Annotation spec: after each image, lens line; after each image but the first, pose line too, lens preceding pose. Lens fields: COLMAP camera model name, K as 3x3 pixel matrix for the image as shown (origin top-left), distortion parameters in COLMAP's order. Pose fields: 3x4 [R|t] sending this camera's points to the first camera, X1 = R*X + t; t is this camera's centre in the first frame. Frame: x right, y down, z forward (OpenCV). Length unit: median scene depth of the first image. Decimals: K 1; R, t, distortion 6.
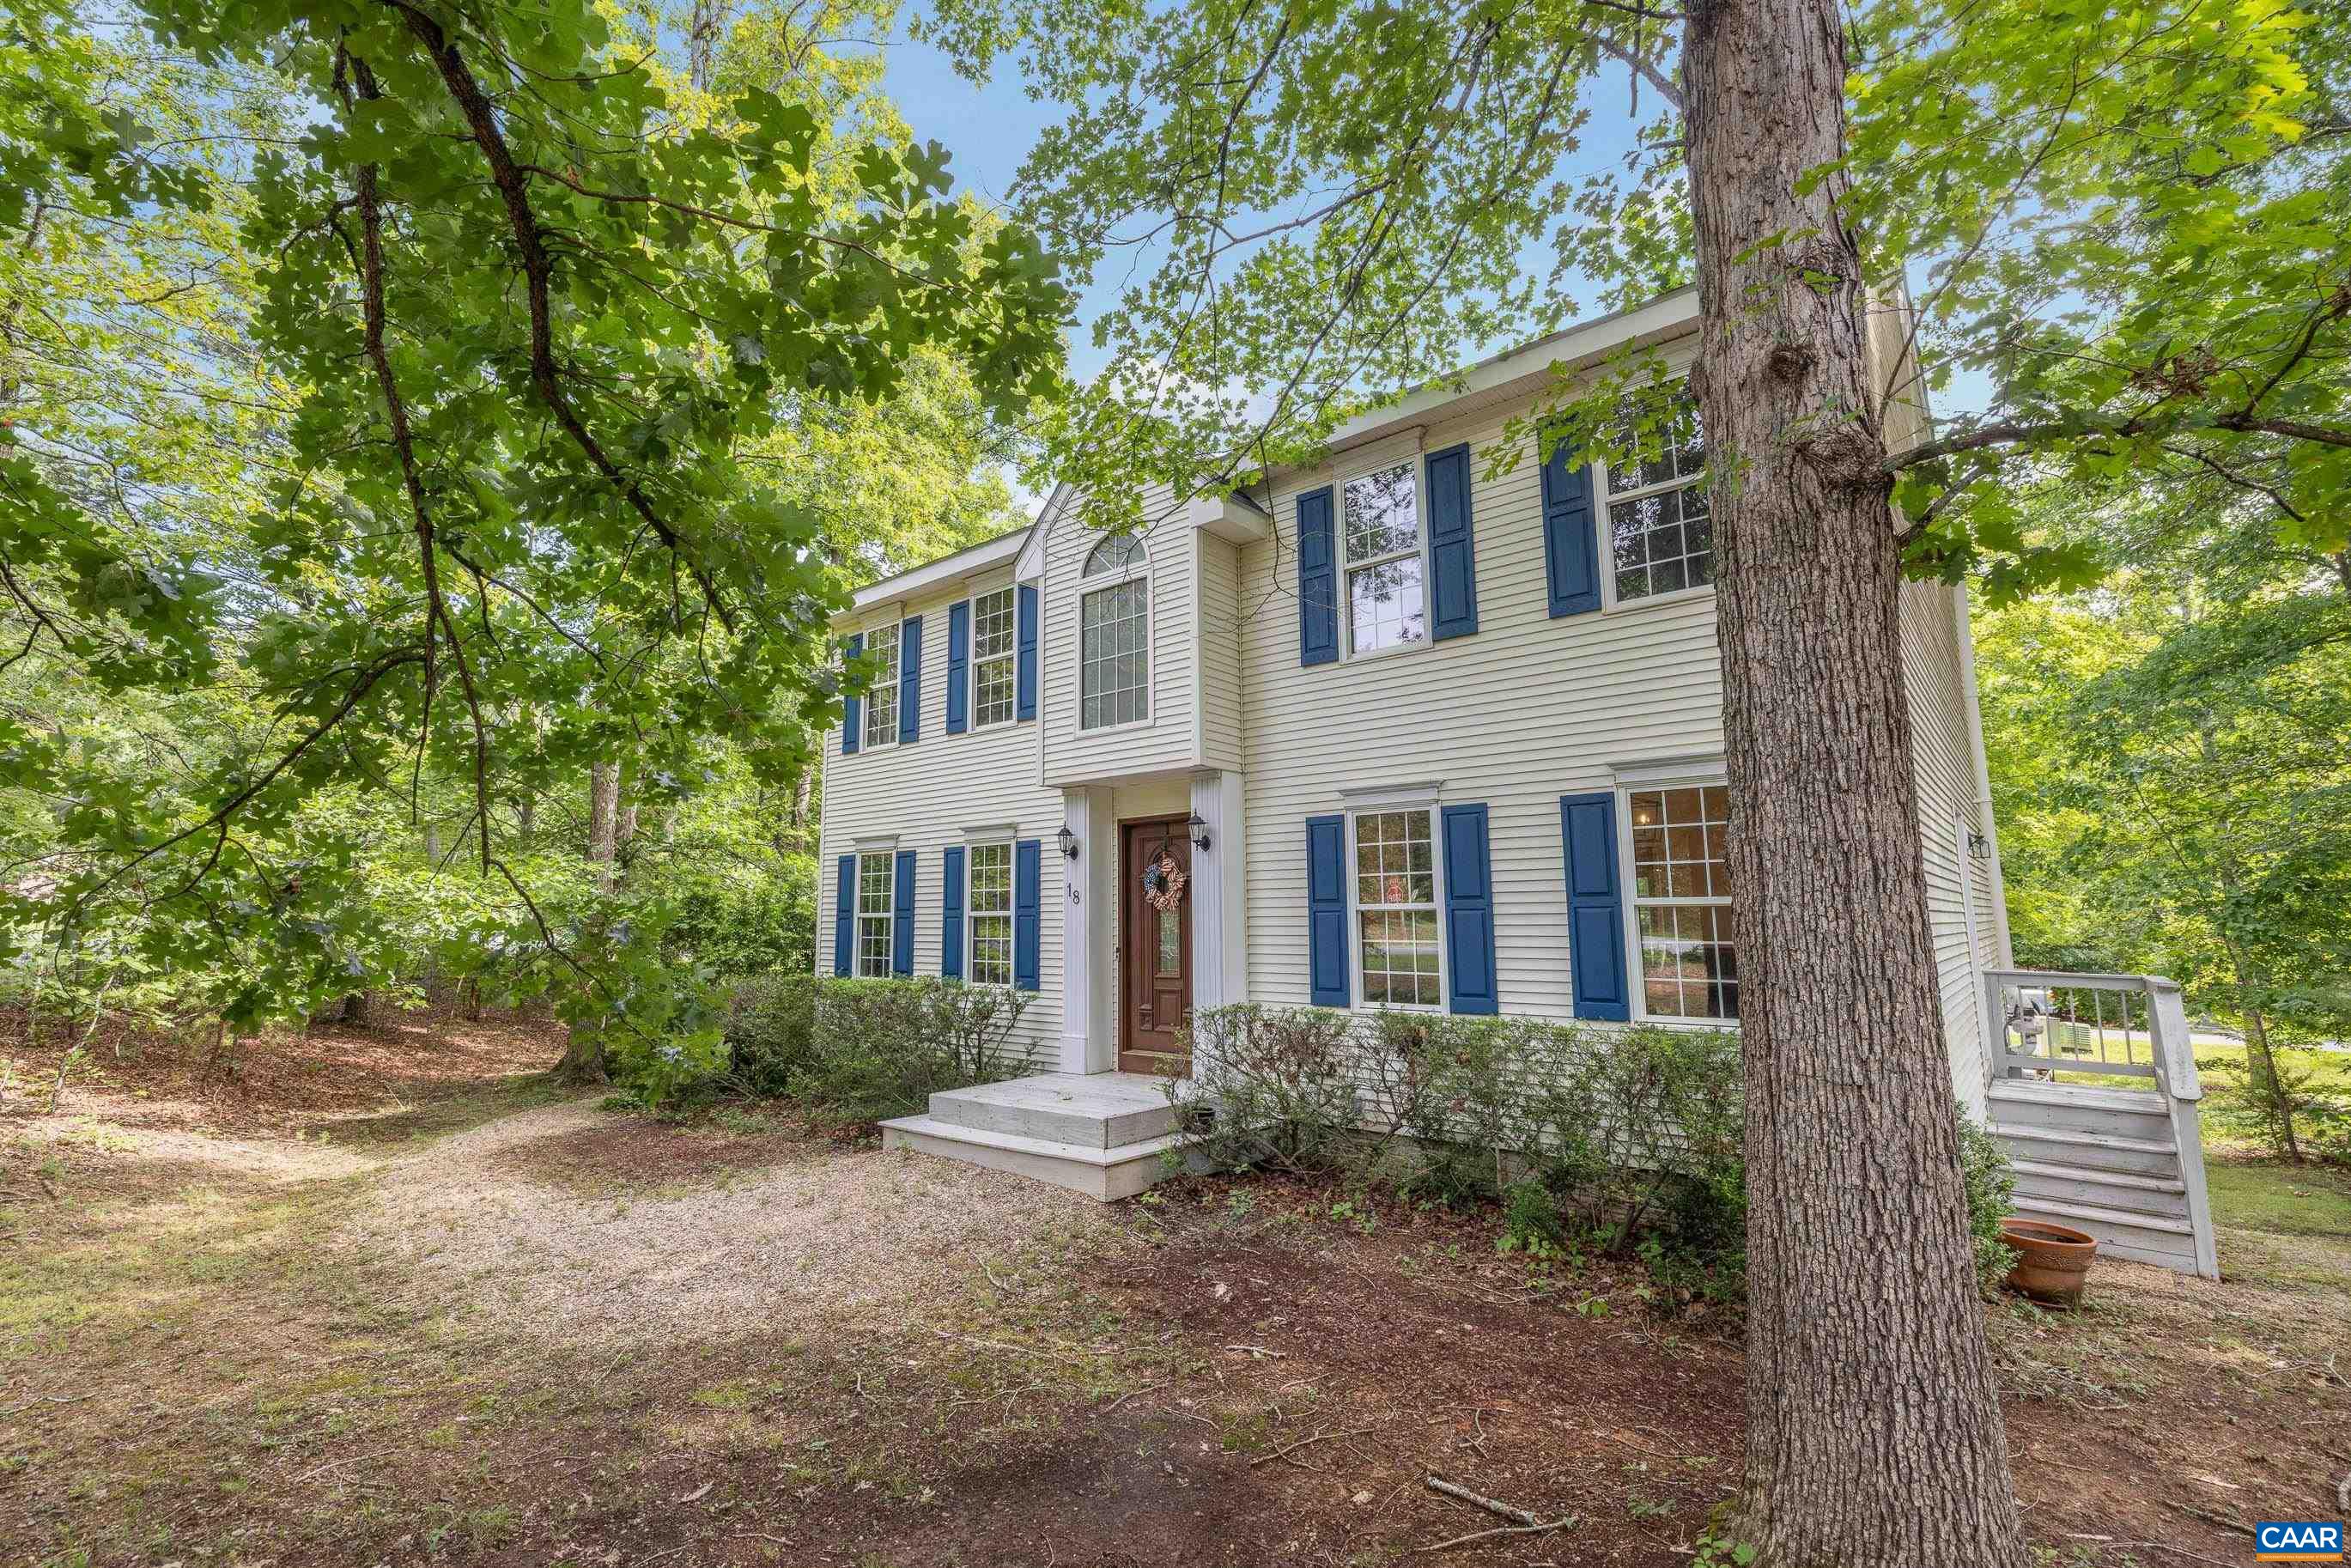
lens RADIAL K [[1028.5, 0, 1175.5], [0, 1028.5, 784.0], [0, 0, 1]] dist [0.016699, 0.000100]
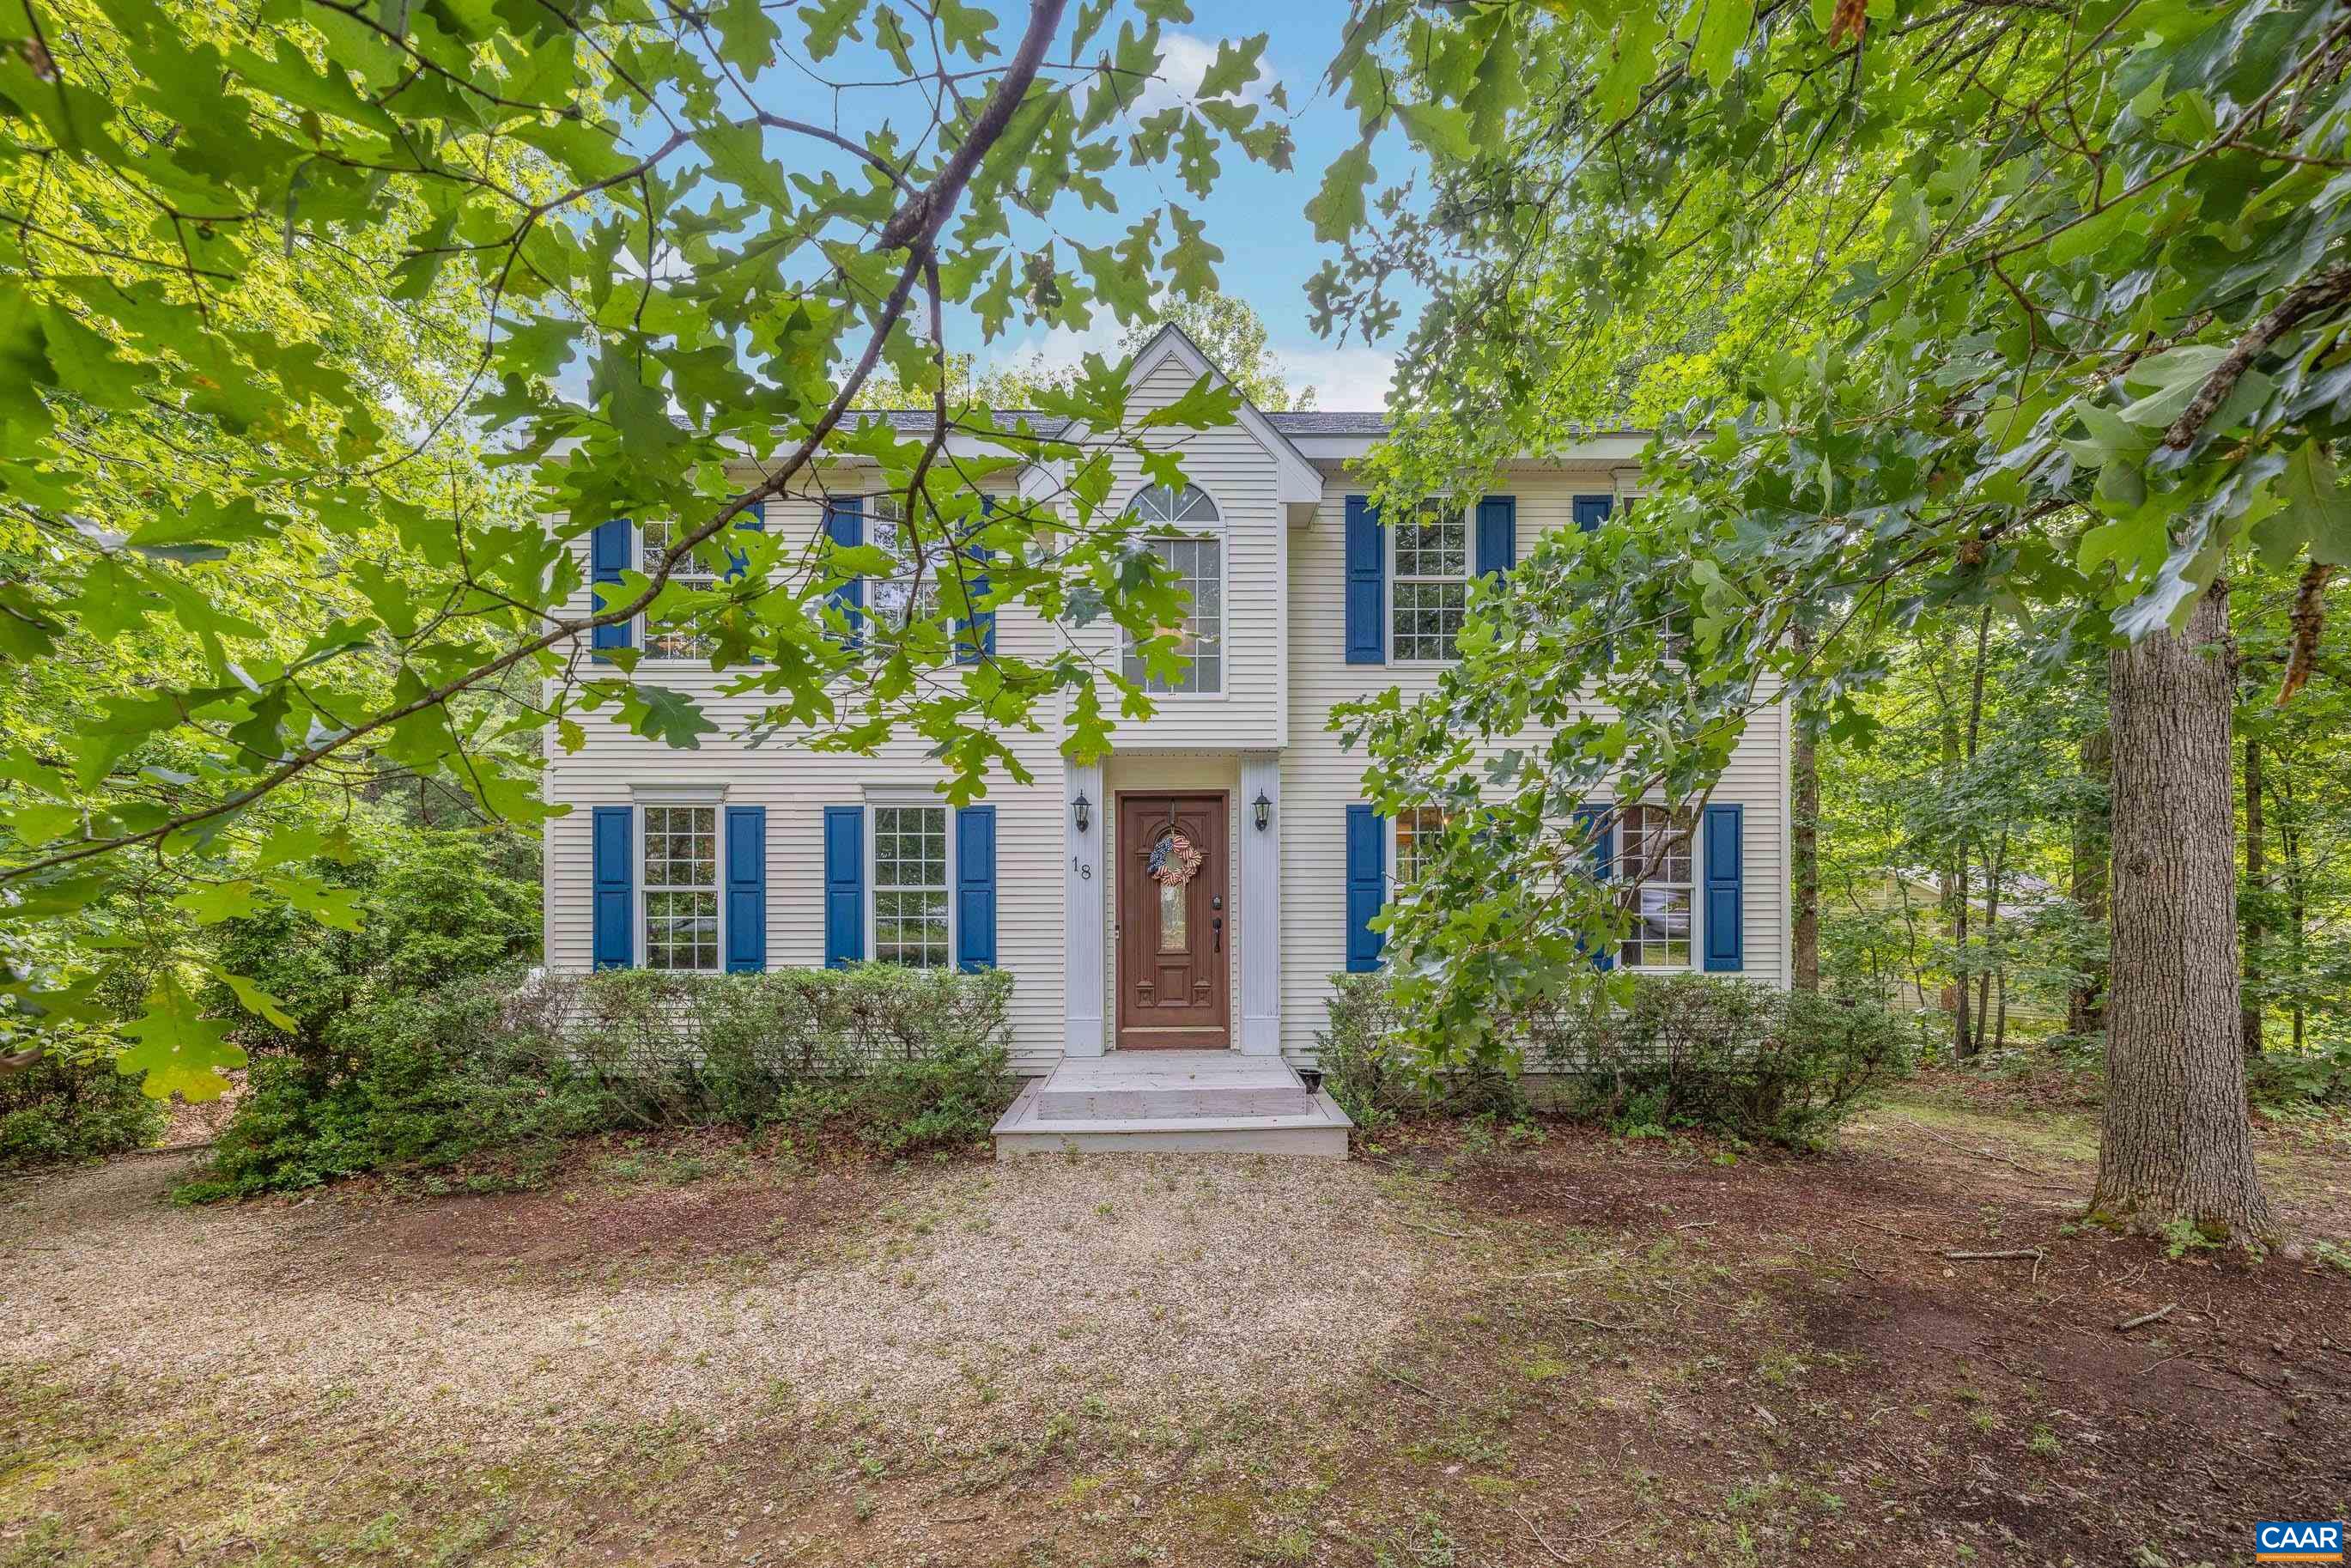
lens RADIAL K [[973.4, 0, 1175.5], [0, 973.4, 784.0], [0, 0, 1]] dist [-0.000152, -0.000034]
pose [[0.757016, 0.094561, 0.646518, -0.560621], [-0.088602, 0.995189, -0.041813, 0.055265], [-0.647361, -0.025630, 0.761752, 0.241966]]
